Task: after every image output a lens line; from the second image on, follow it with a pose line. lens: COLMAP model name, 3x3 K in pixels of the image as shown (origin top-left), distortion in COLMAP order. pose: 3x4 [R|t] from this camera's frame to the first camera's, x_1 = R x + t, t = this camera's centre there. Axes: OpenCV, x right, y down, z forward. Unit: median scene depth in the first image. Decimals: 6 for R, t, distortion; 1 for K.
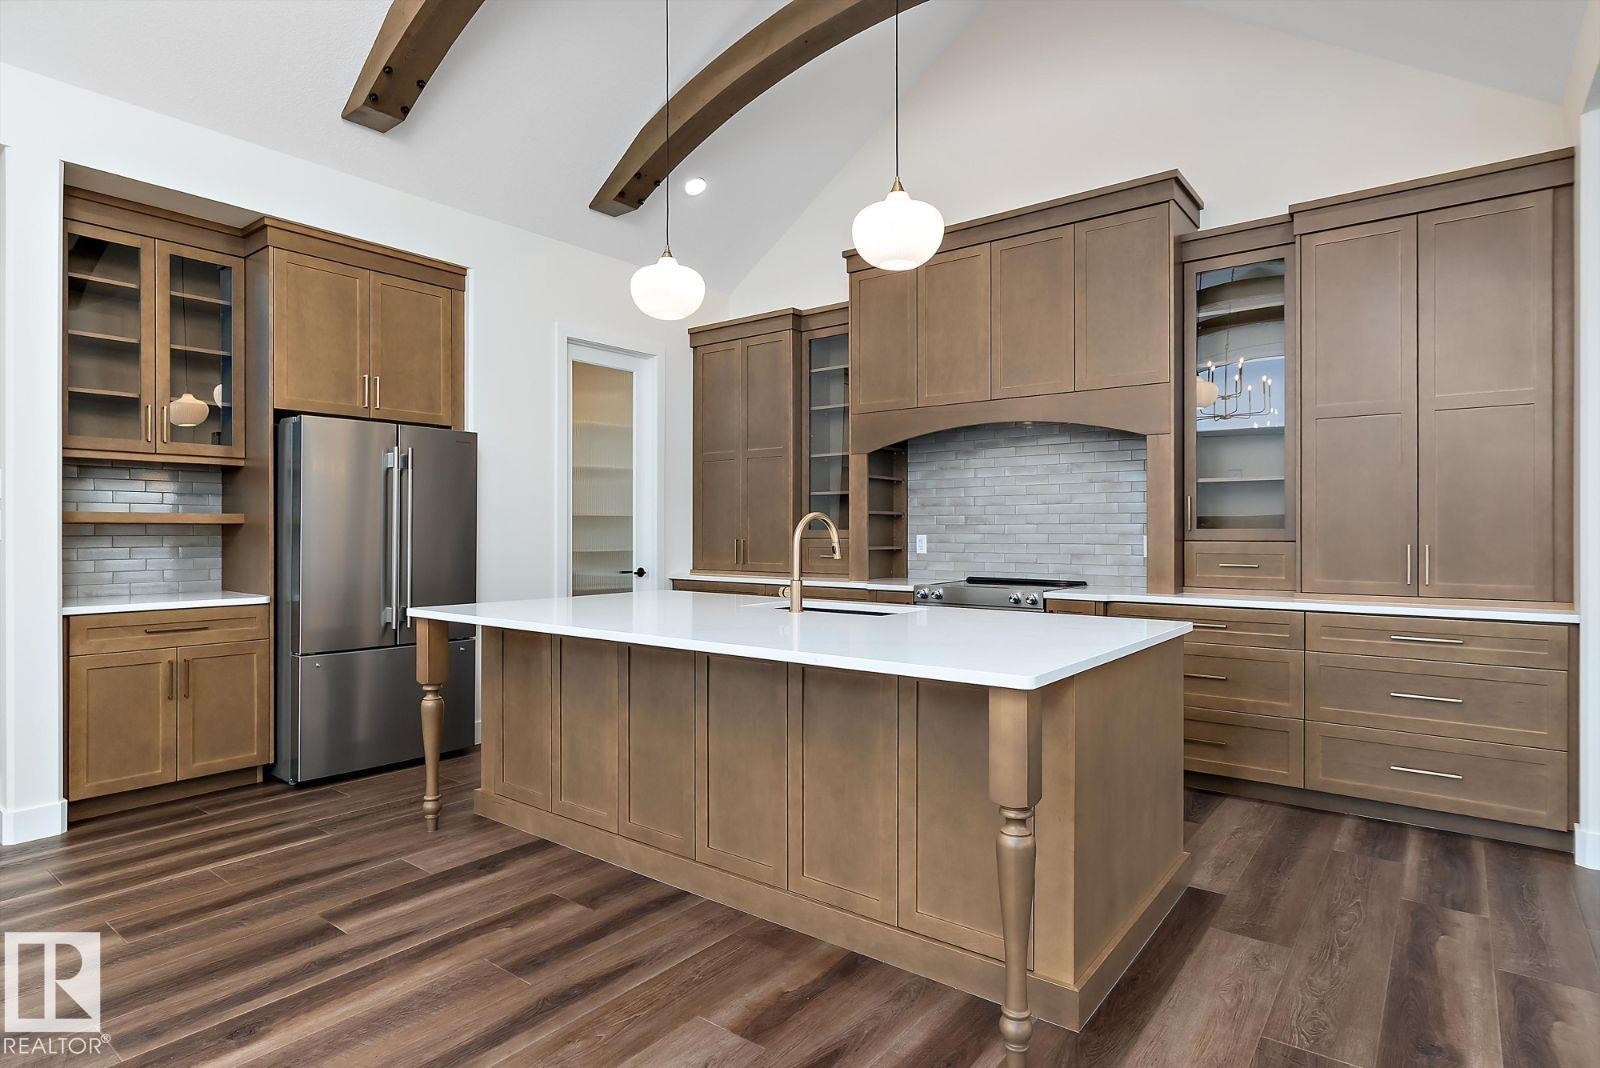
lens RADIAL K [[858.4, 0, 793.8], [0, 858.4, 532.8], [0, 0, 1]] dist [-0.003088, 0.002526]
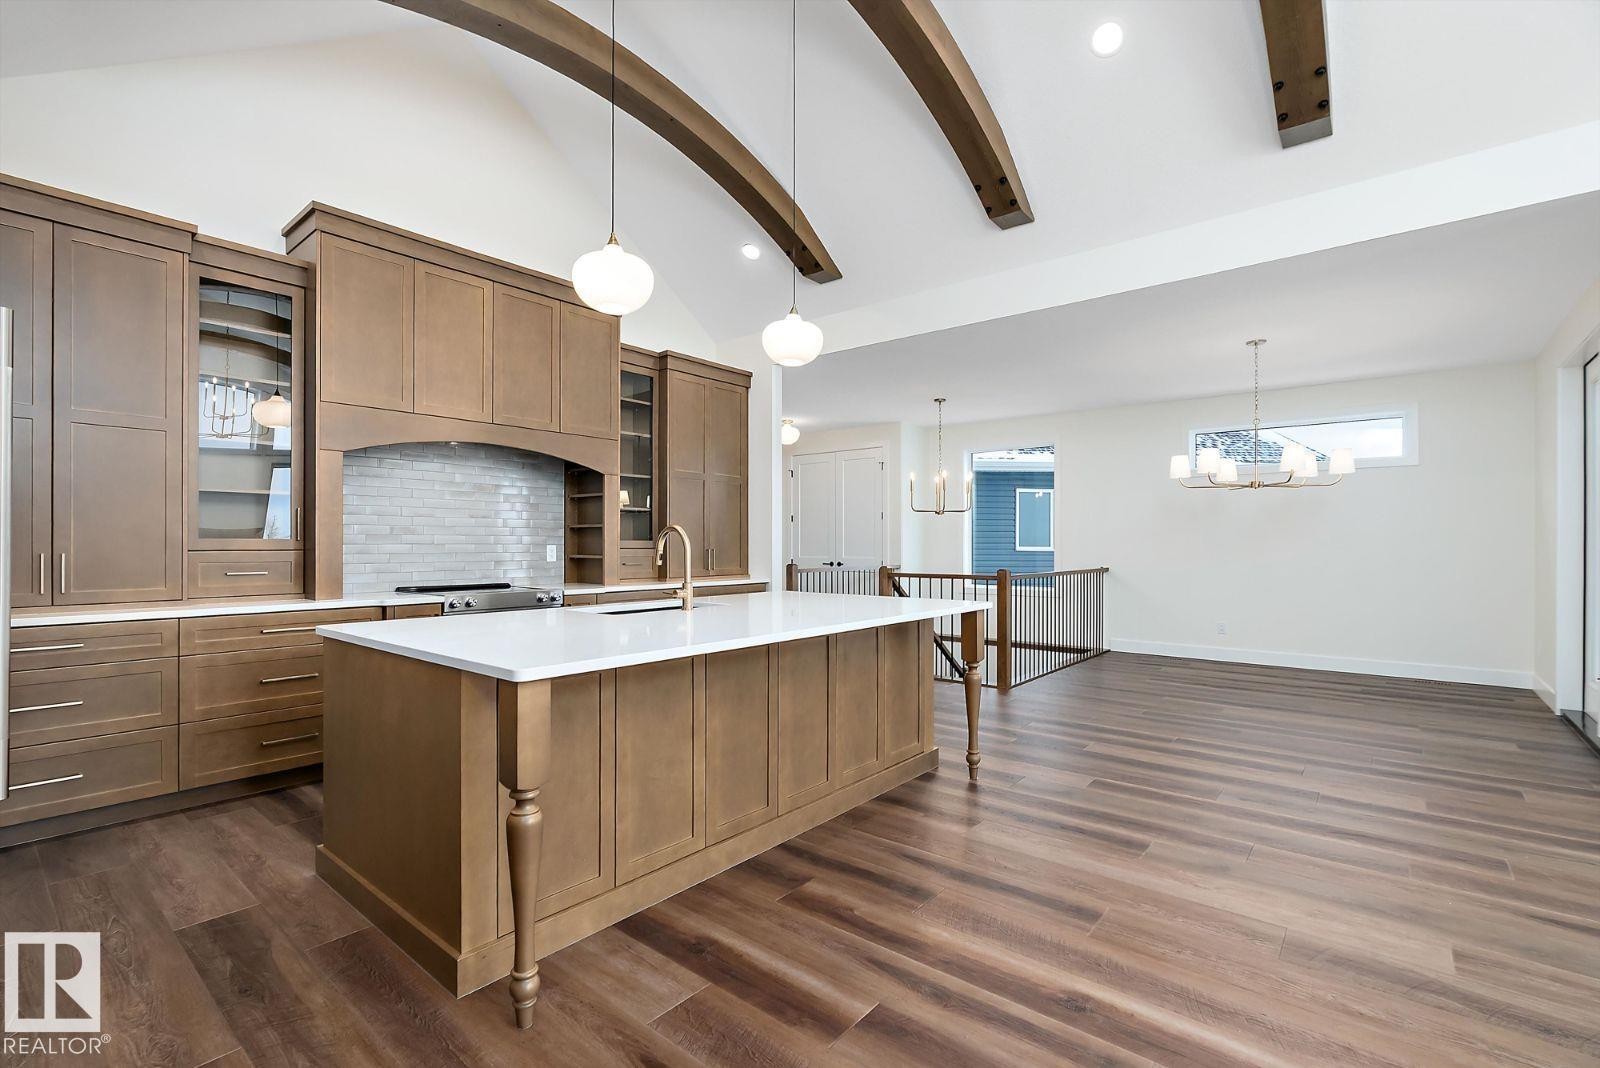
lens RADIAL K [[717.5, 0, 791.4], [0, 717.5, 543.4], [0, 0, 1]] dist [-0.013007, -0.000287]
pose [[0.033551, 0.000931, 0.999437, -0.613648], [0.001313, 0.999999, -0.000976, 0.001861], [-0.999436, 0.001345, 0.033550, 0.524191]]
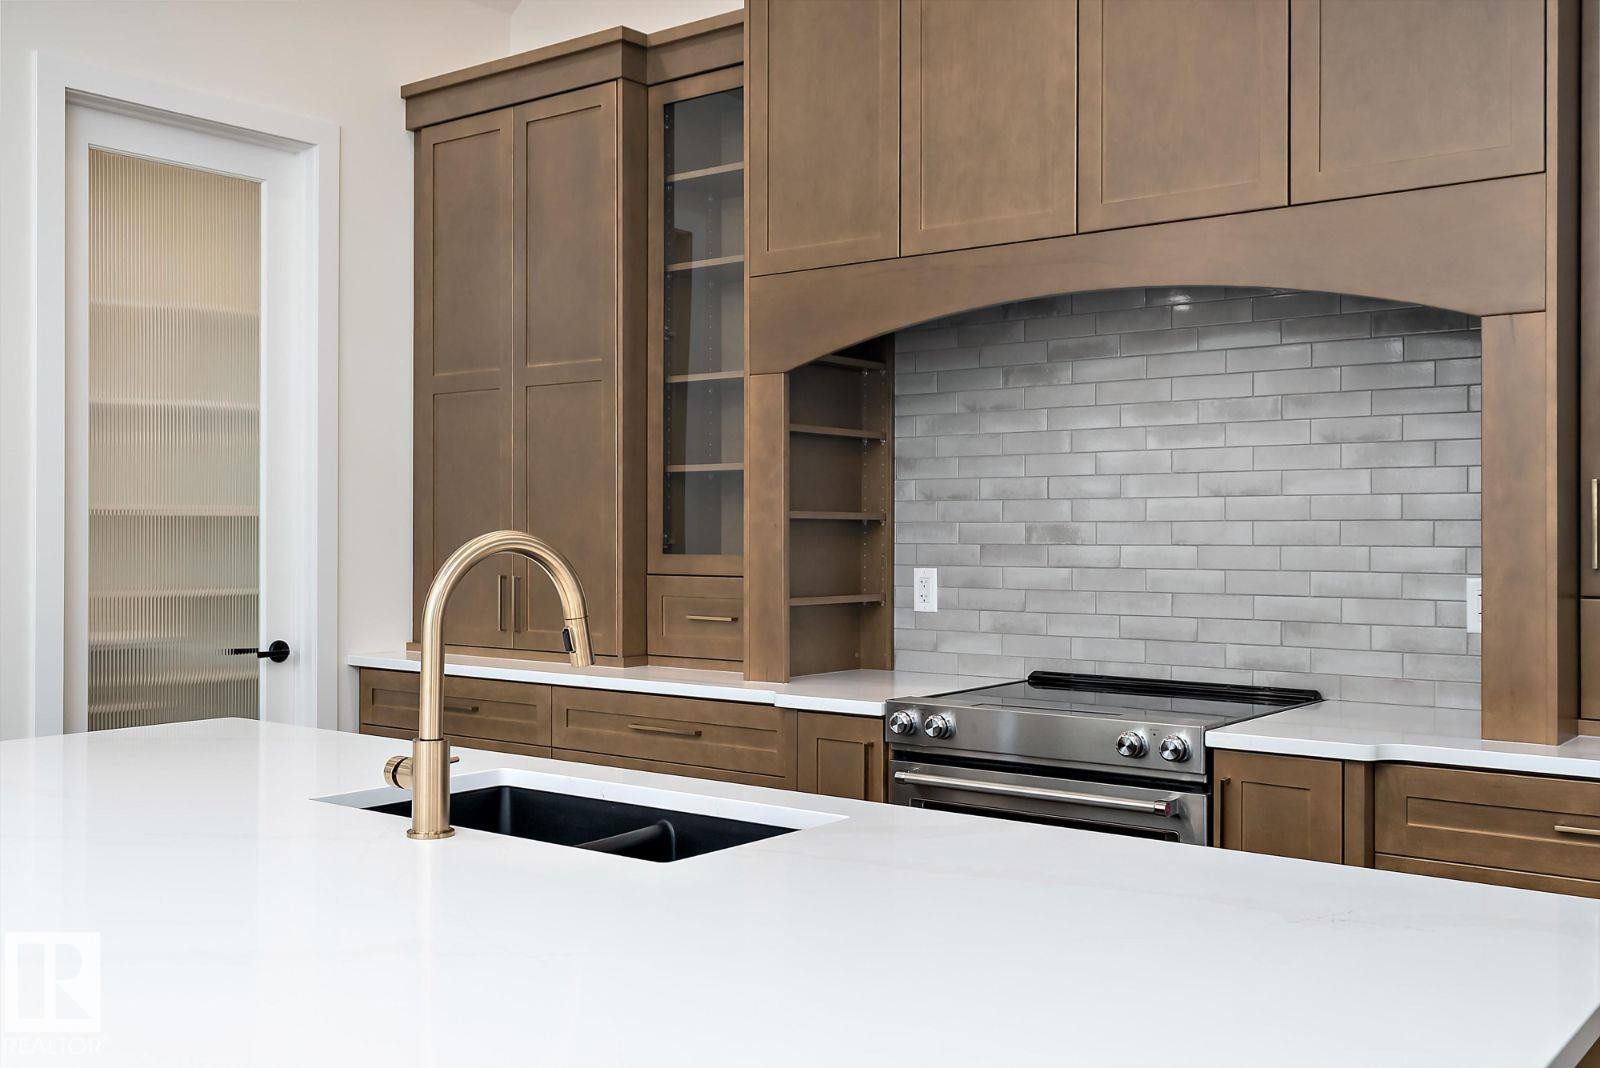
lens RADIAL K [[1548.3, 0, 792.9], [0, 1548.3, 524.4], [0, 0, 1]] dist [0.029325, 0.000000]
pose [[0.999992, 0.002130, -0.003295, 0.091447], [-0.002158, 0.999963, -0.008329, -0.013110], [0.003277, 0.008336, 0.999960, 0.258620]]
